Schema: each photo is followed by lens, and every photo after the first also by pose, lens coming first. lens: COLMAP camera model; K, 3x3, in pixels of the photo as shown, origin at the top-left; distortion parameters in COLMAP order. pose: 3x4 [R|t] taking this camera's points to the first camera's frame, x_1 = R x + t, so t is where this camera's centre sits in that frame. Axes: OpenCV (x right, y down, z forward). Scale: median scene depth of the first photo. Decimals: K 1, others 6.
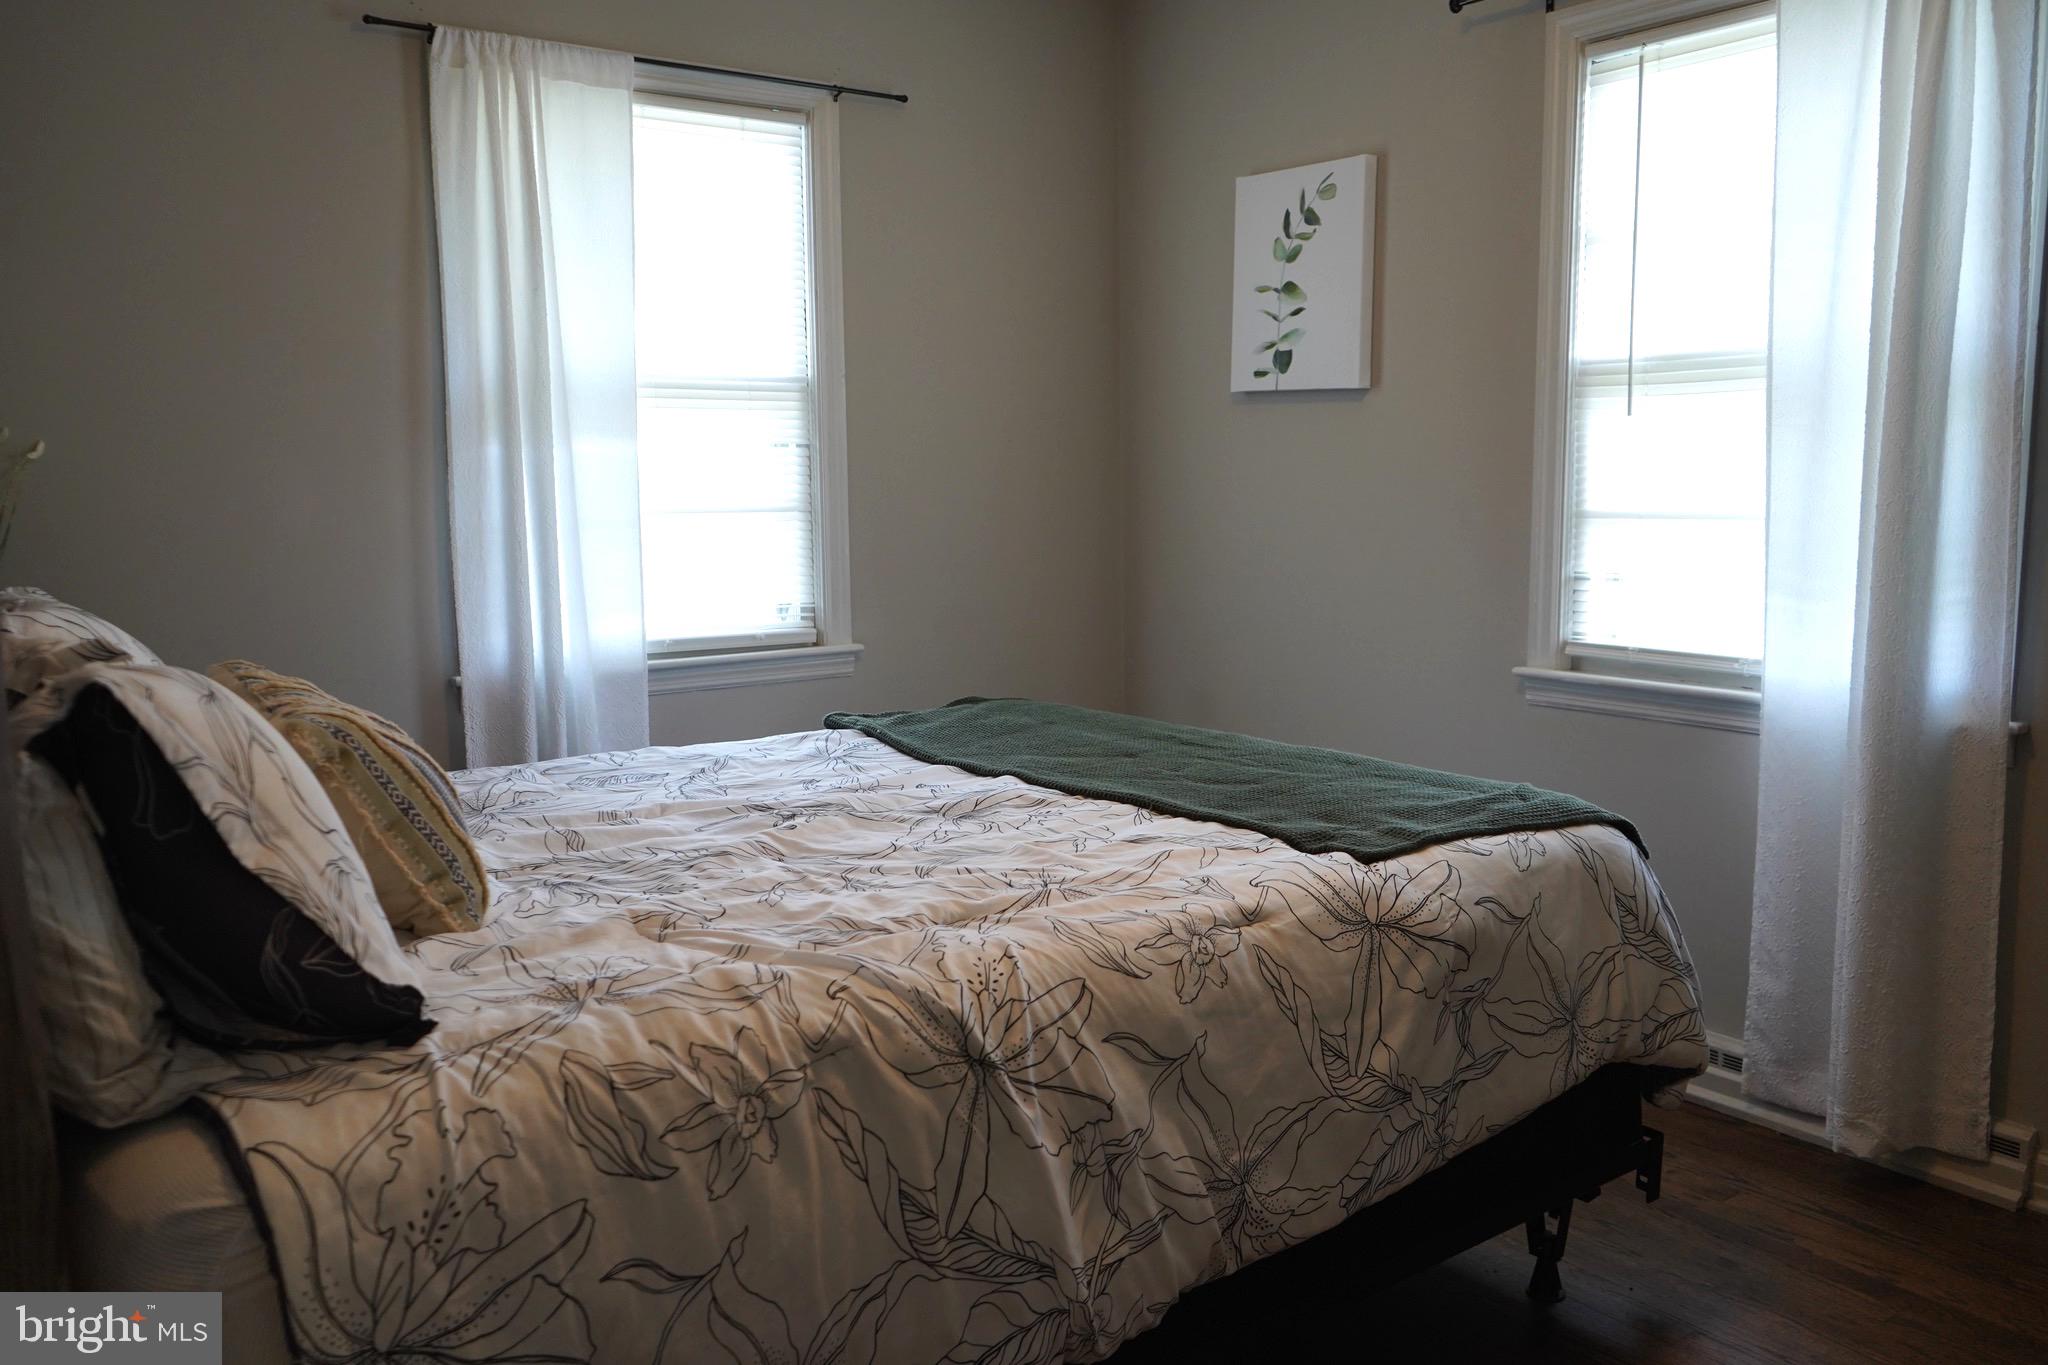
lens RADIAL K [[1636.3, 0, 1024.0], [0, 1636.3, 682.5], [0, 0, 1]] dist [-0.010550, -0.005683]
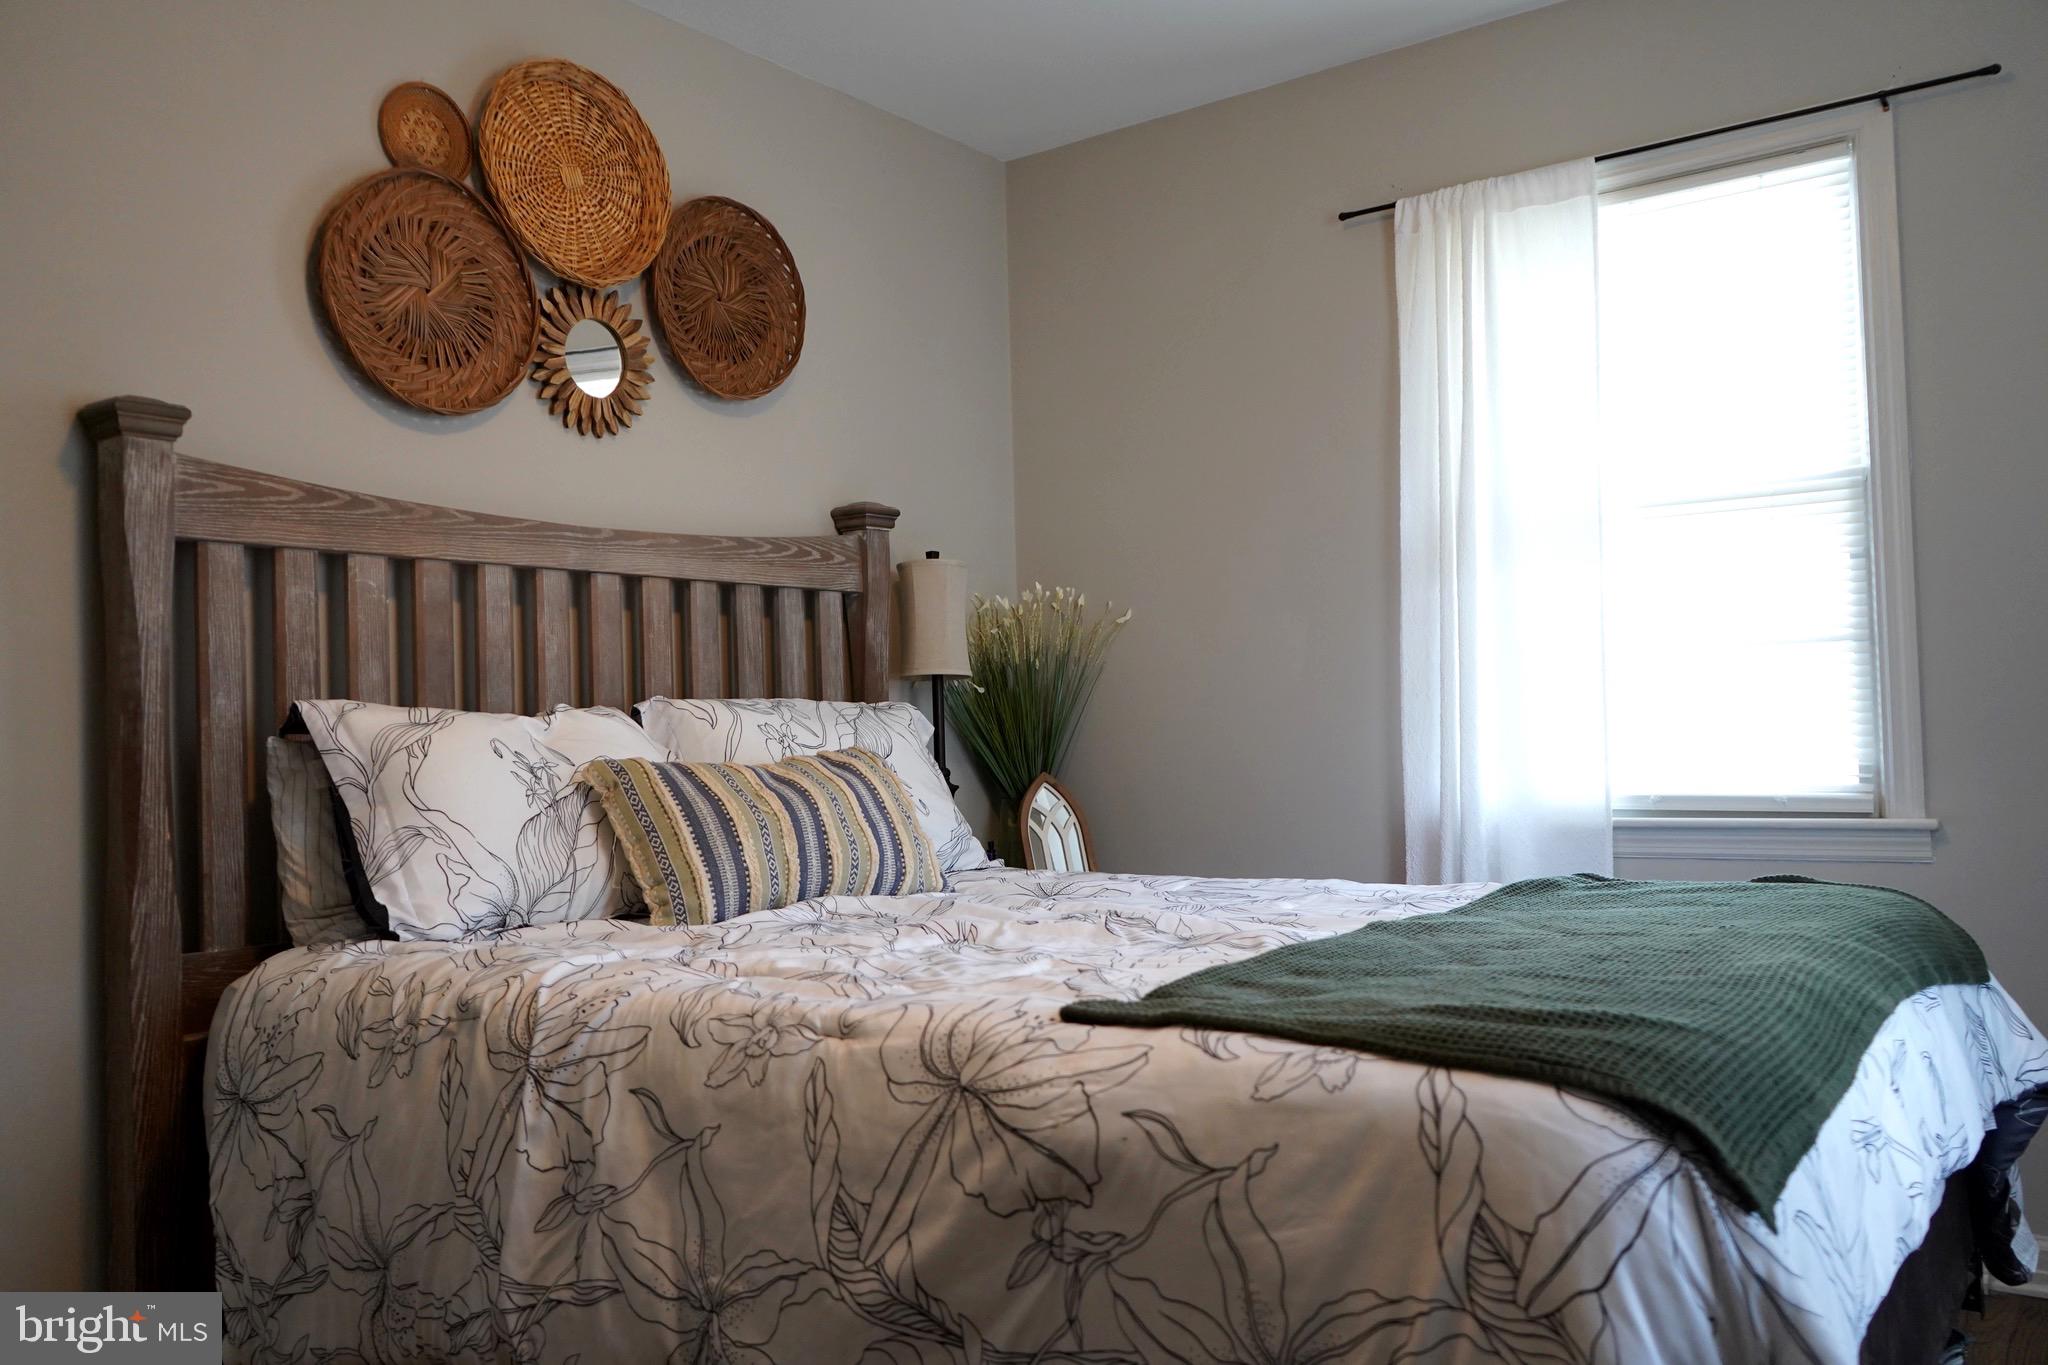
lens RADIAL K [[1658.6, 0, 1024.0], [0, 1658.6, 682.5], [0, 0, 1]] dist [-0.004600, -0.002768]
pose [[0.291535, -0.035738, -0.955892, 0.970946], [-0.100415, 0.992637, -0.067737, 0.013618], [0.951275, 0.115734, 0.285800, 0.805035]]
